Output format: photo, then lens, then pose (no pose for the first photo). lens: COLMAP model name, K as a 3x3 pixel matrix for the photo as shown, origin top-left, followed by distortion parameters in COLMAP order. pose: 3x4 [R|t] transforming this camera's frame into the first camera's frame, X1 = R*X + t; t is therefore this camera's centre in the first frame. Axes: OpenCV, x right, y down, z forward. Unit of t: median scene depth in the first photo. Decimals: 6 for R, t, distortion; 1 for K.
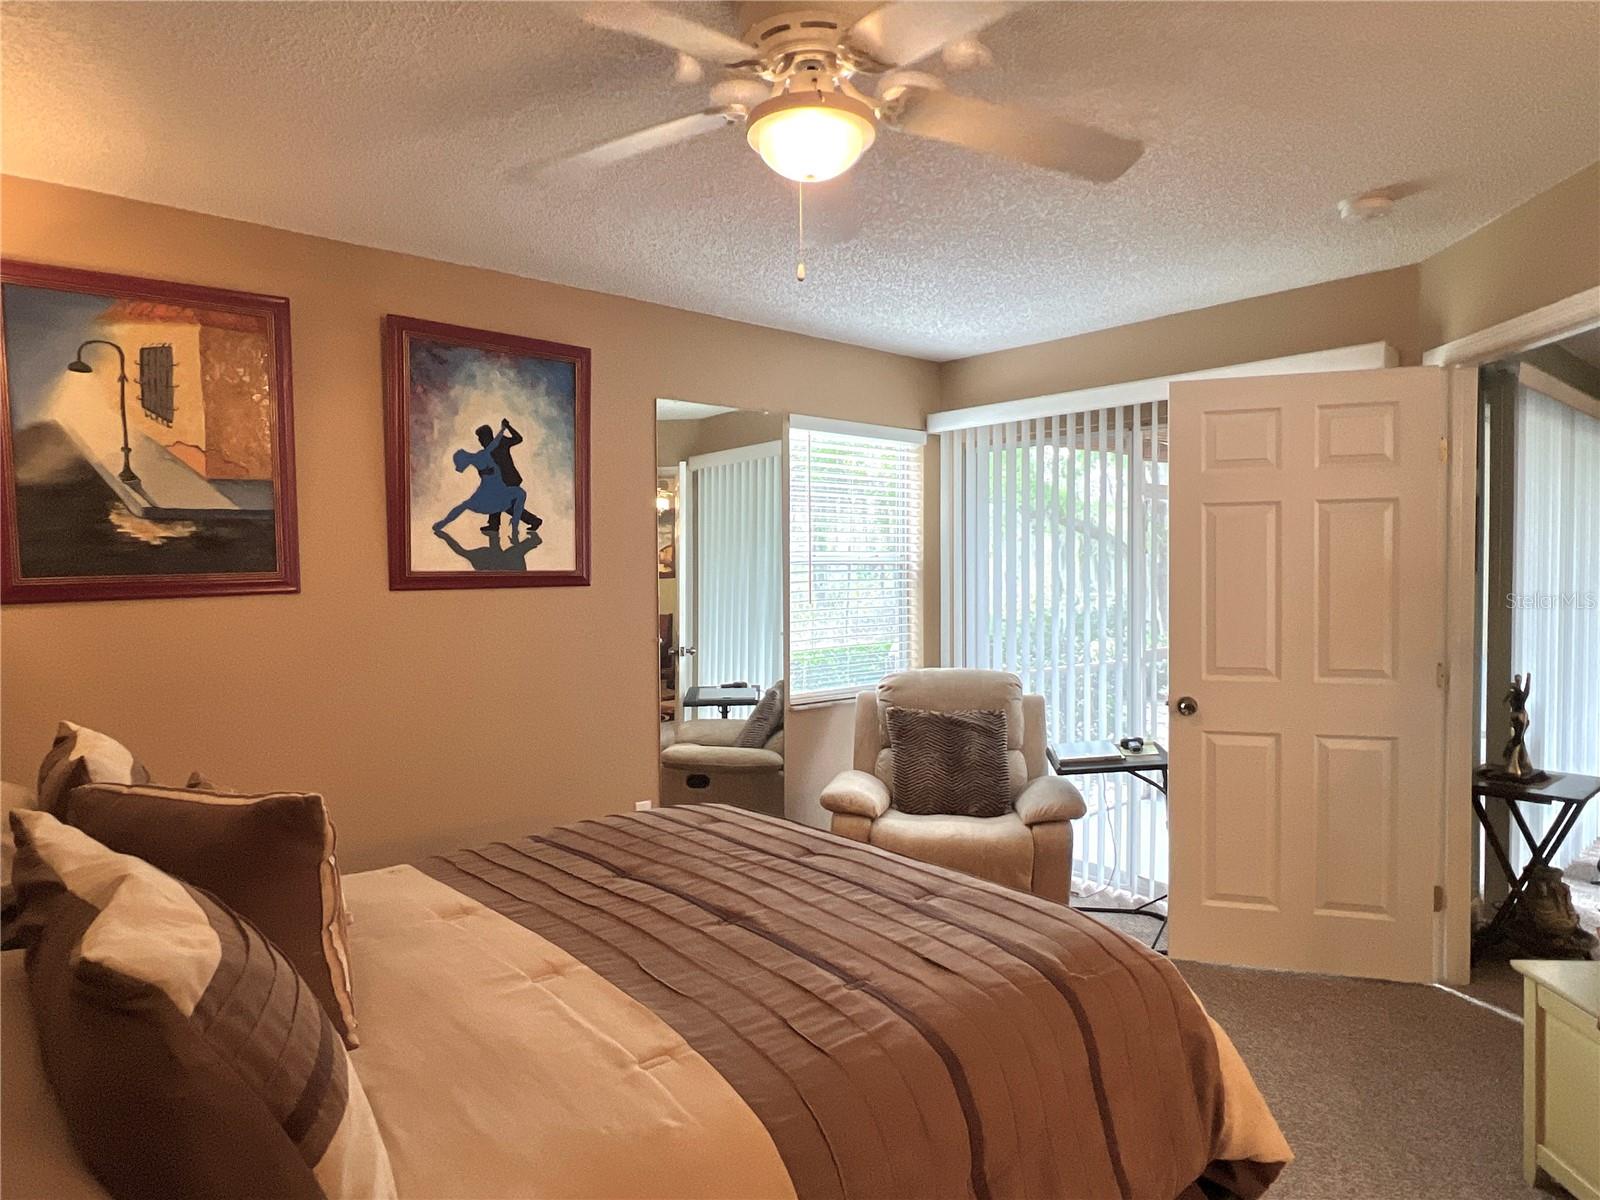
lens RADIAL K [[935.4, 0, 791.5], [0, 935.4, 594.8], [0, 0, 1]] dist [-0.003772, -0.002528]
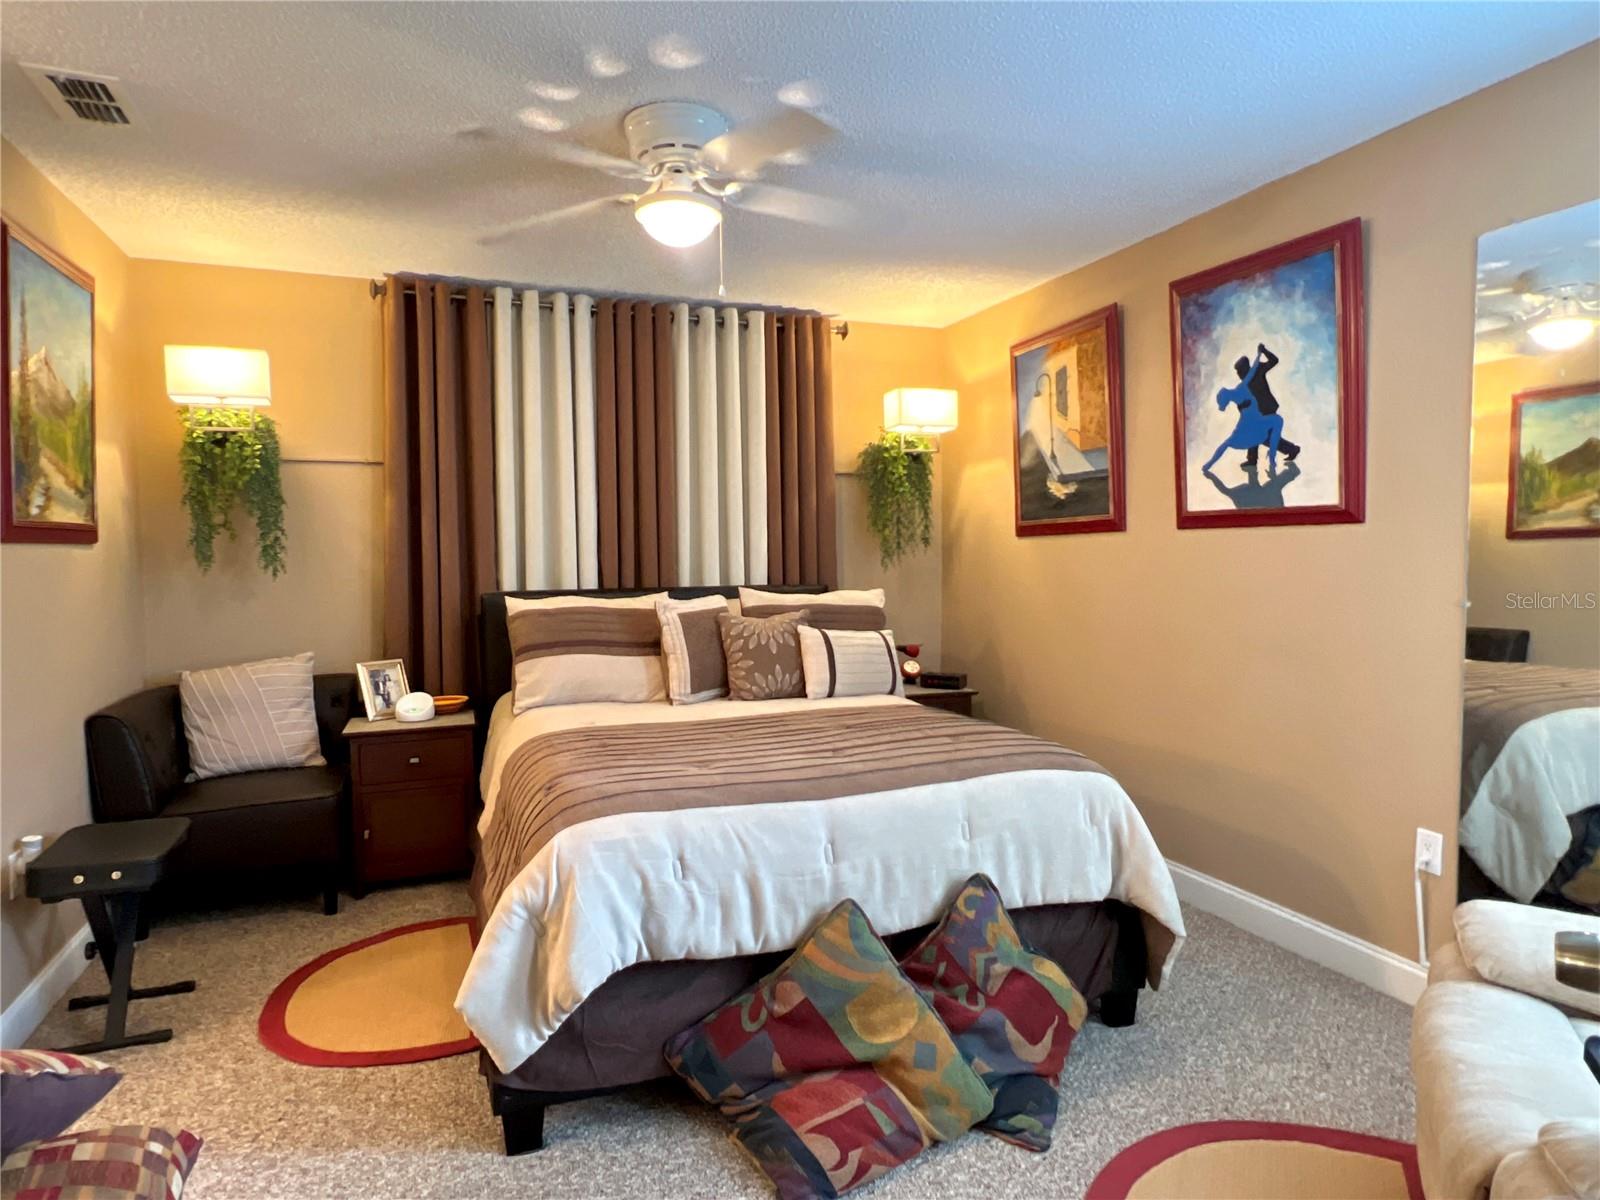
lens RADIAL K [[935.4, 0, 791.5], [0, 935.4, 594.8], [0, 0, 1]] dist [-0.003772, -0.002528]
pose [[-0.334964, 0.058905, -0.940388, 0.743489], [-0.013952, 0.997624, 0.067460, 0.004763], [0.942128, 0.035717, -0.333346, 0.886381]]
